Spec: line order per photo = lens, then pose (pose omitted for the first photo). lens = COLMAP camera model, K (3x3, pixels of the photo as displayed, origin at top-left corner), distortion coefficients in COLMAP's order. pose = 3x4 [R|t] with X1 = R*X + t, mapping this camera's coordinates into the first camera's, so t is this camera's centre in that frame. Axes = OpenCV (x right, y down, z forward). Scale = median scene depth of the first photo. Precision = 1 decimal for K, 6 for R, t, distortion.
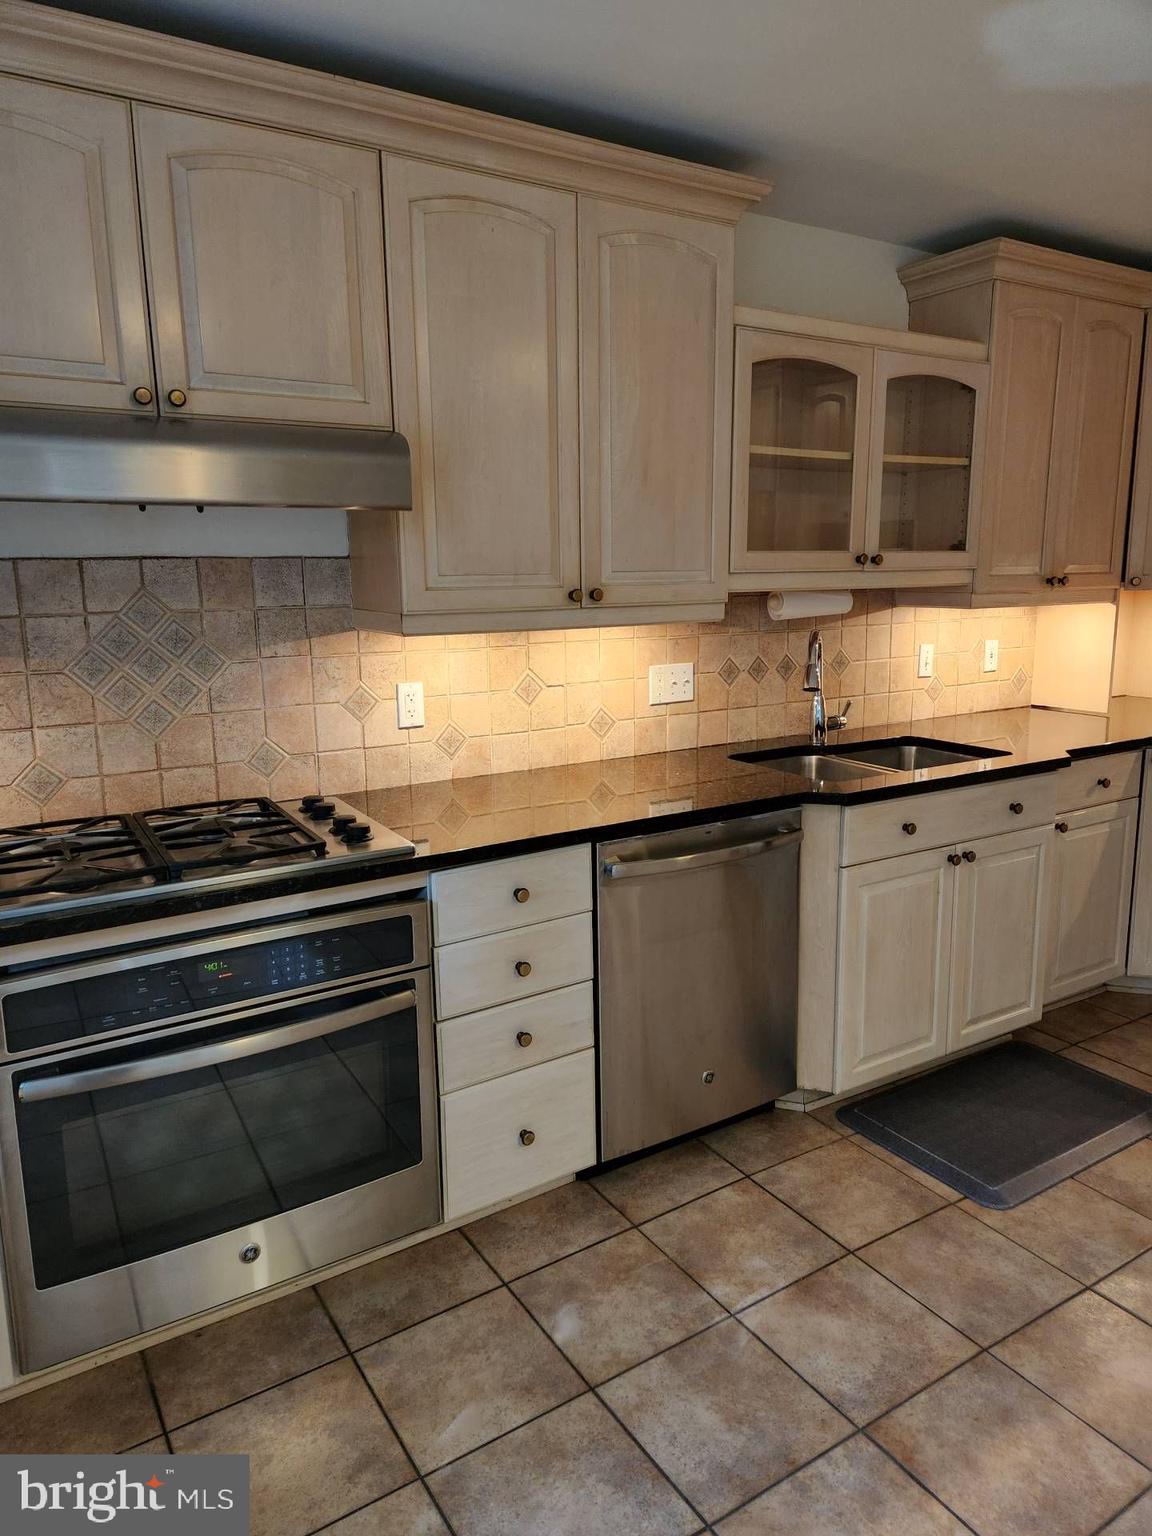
lens RADIAL K [[1041.9, 0, 578.8], [0, 1041.9, 758.2], [0, 0, 1]] dist [0.099122, -0.073713]
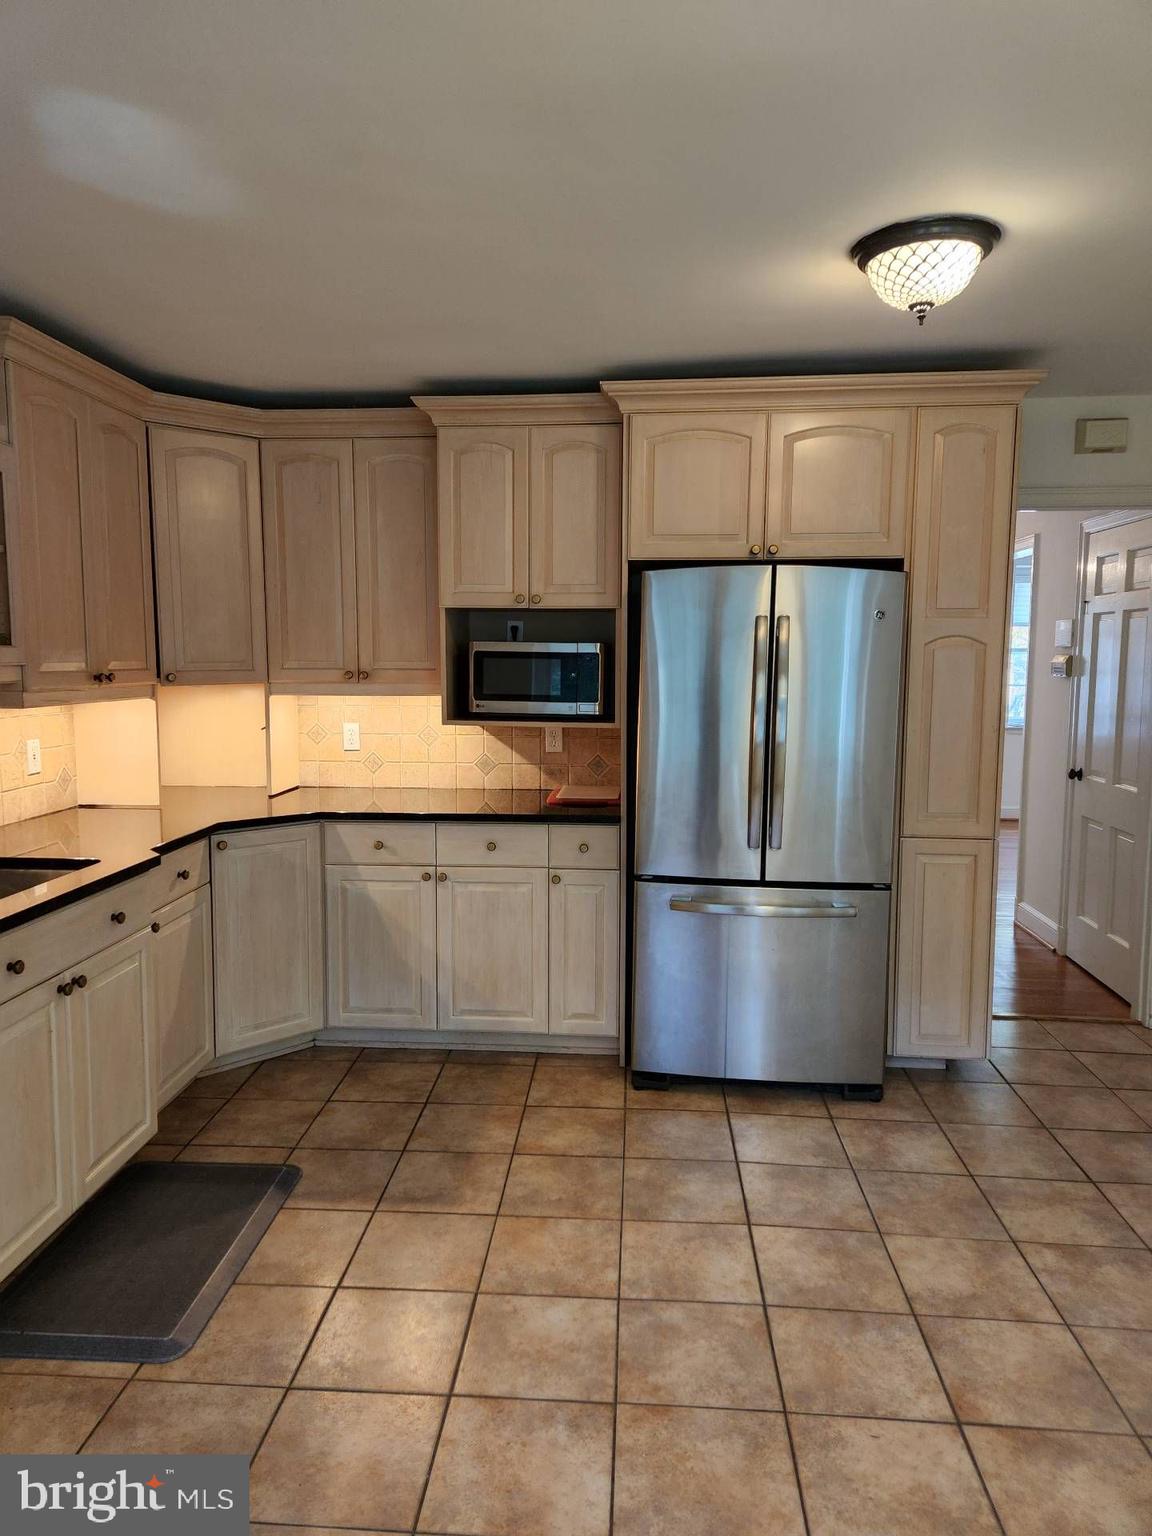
lens RADIAL K [[1041.9, 0, 578.8], [0, 1041.9, 758.2], [0, 0, 1]] dist [0.099122, -0.073713]
pose [[0.601214, -0.074161, 0.795640, -0.078446], [0.138010, 0.990358, -0.011975, -0.024823], [-0.787080, 0.117006, 0.605652, 0.085808]]
